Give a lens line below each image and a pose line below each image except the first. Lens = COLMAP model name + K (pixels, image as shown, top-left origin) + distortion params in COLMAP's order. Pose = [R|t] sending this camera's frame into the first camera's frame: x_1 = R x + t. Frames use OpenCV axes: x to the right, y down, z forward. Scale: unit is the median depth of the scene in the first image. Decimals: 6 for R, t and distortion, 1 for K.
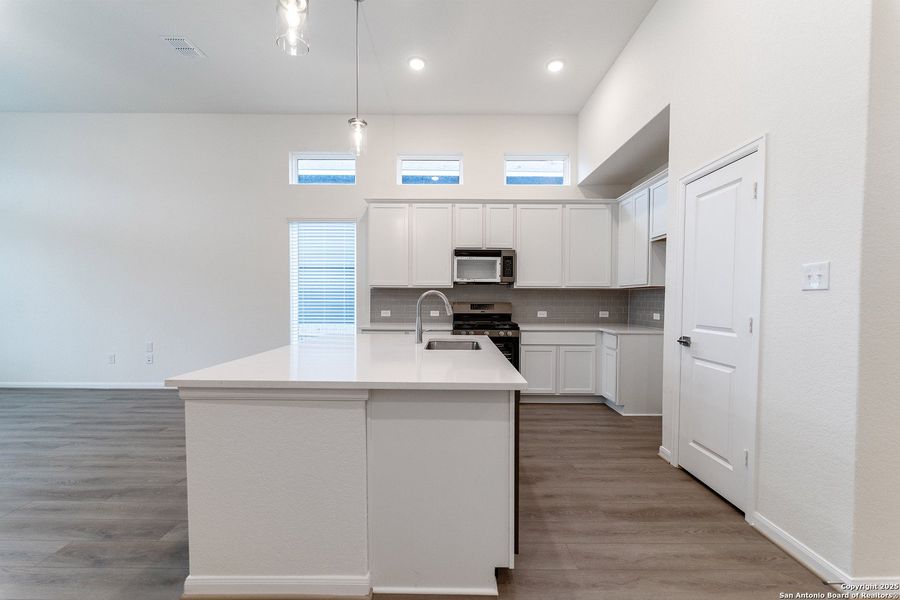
lens RADIAL K [[364.9, 0, 450.1], [0, 364.9, 306.1], [0, 0, 1]] dist [0.004202, -0.002151]
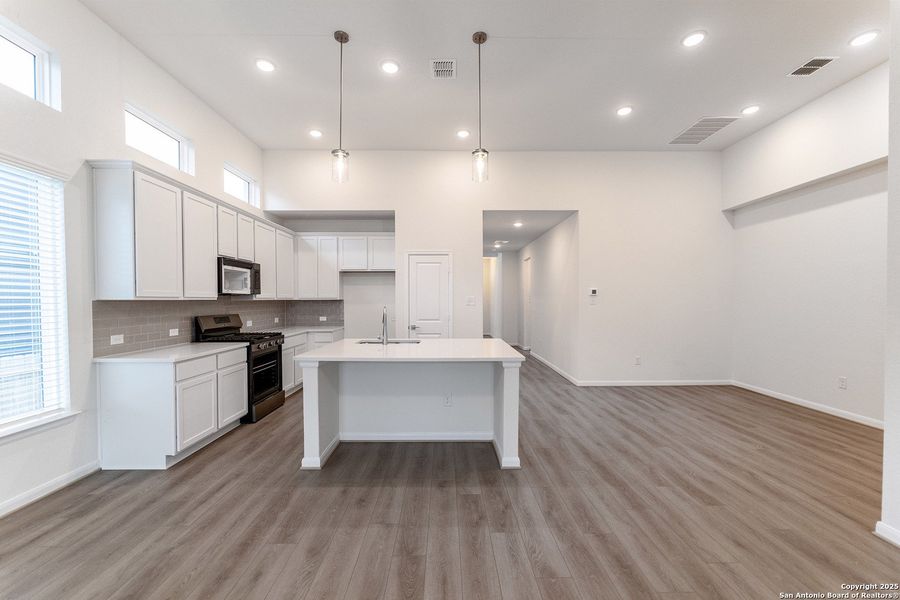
lens RADIAL K [[364.9, 0, 449.2], [0, 364.9, 304.6], [0, 0, 1]] dist [0.004202, -0.002151]
pose [[-0.010179, -0.018729, 0.999773, -0.888562], [0.022255, 0.999573, 0.018952, -0.043486], [-0.999701, 0.022443, -0.009757, 0.458588]]
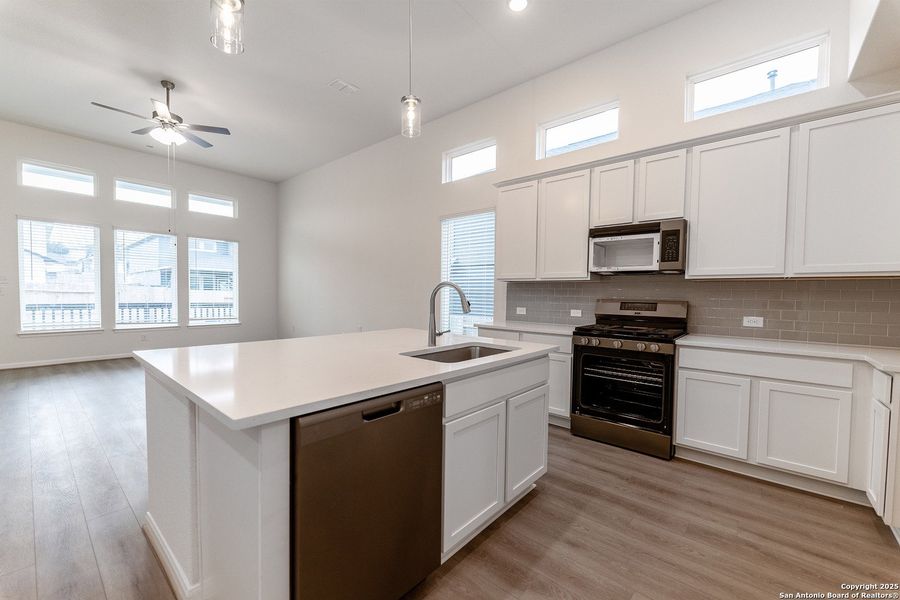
lens RADIAL K [[364.9, 0, 448.2], [0, 364.9, 305.2], [0, 0, 1]] dist [0.004202, -0.002151]
pose [[0.756976, 0.027012, -0.652884, 0.284421], [-0.023197, 0.999626, 0.014463, -0.002068], [0.653031, 0.004196, 0.757320, 0.240217]]
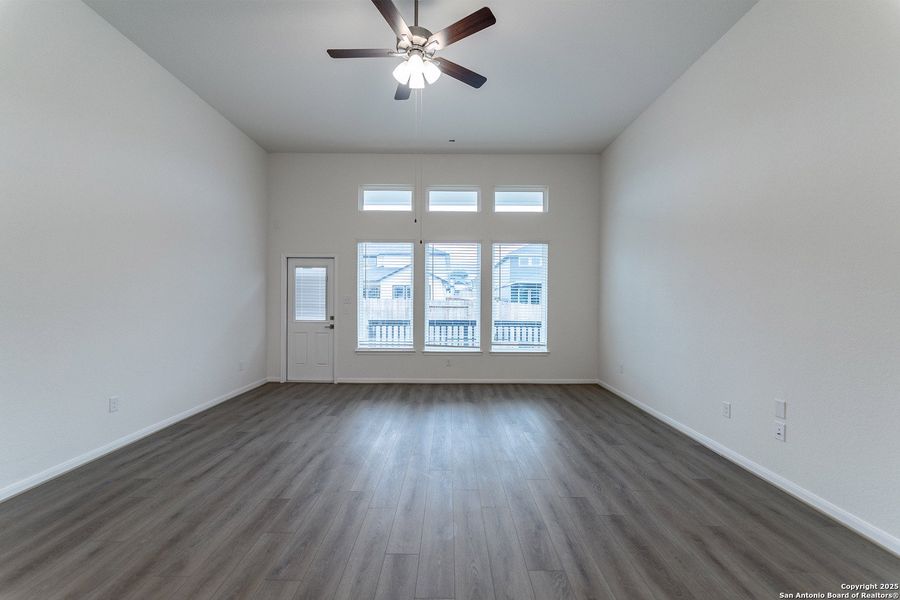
lens RADIAL K [[364.9, 0, 448.9], [0, 364.9, 305.9], [0, 0, 1]] dist [0.004202, -0.002151]
pose [[-0.000723, 0.009623, -0.999953, -0.312772], [-0.025047, 0.999640, 0.009638, -0.034977], [0.999686, 0.025053, -0.000482, 0.554870]]
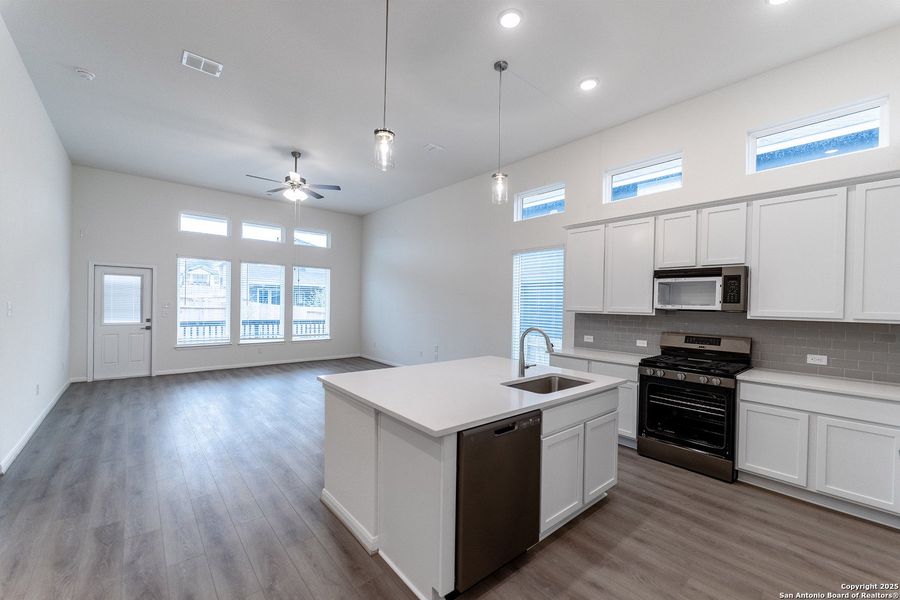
lens RADIAL K [[364.9, 0, 448.5], [0, 364.9, 306.2], [0, 0, 1]] dist [0.004202, -0.002151]
pose [[0.650320, 0.013335, -0.759544, 0.342201], [-0.028916, 0.999556, -0.007209, -0.052407], [0.759110, 0.026652, 0.650416, 0.092191]]
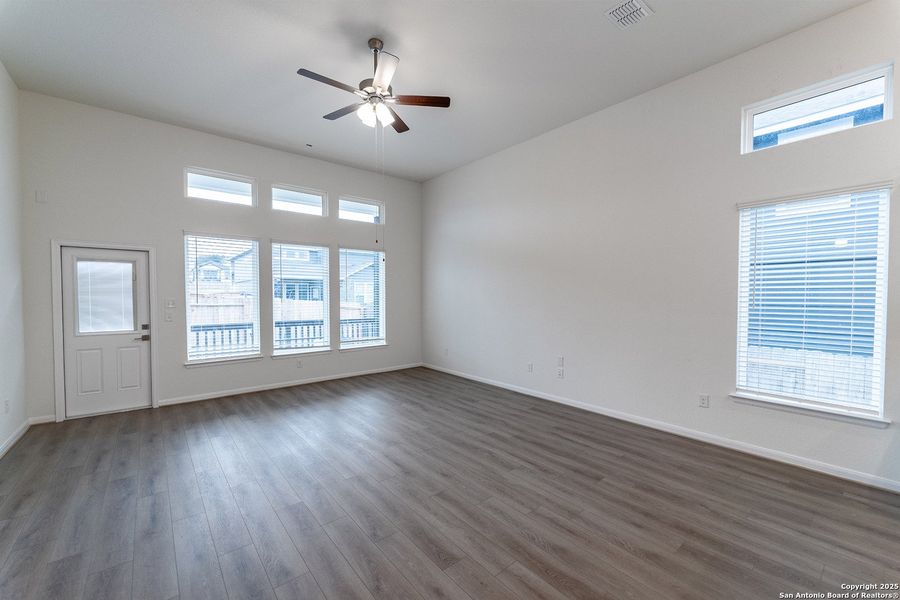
lens RADIAL K [[364.9, 0, 448.1], [0, 364.9, 305.4], [0, 0, 1]] dist [0.004202, -0.002151]
pose [[0.633569, 0.017978, -0.773478, -0.270331], [-0.011952, 0.999838, 0.013449, -0.054572], [0.773594, 0.000723, 0.633681, 0.142458]]
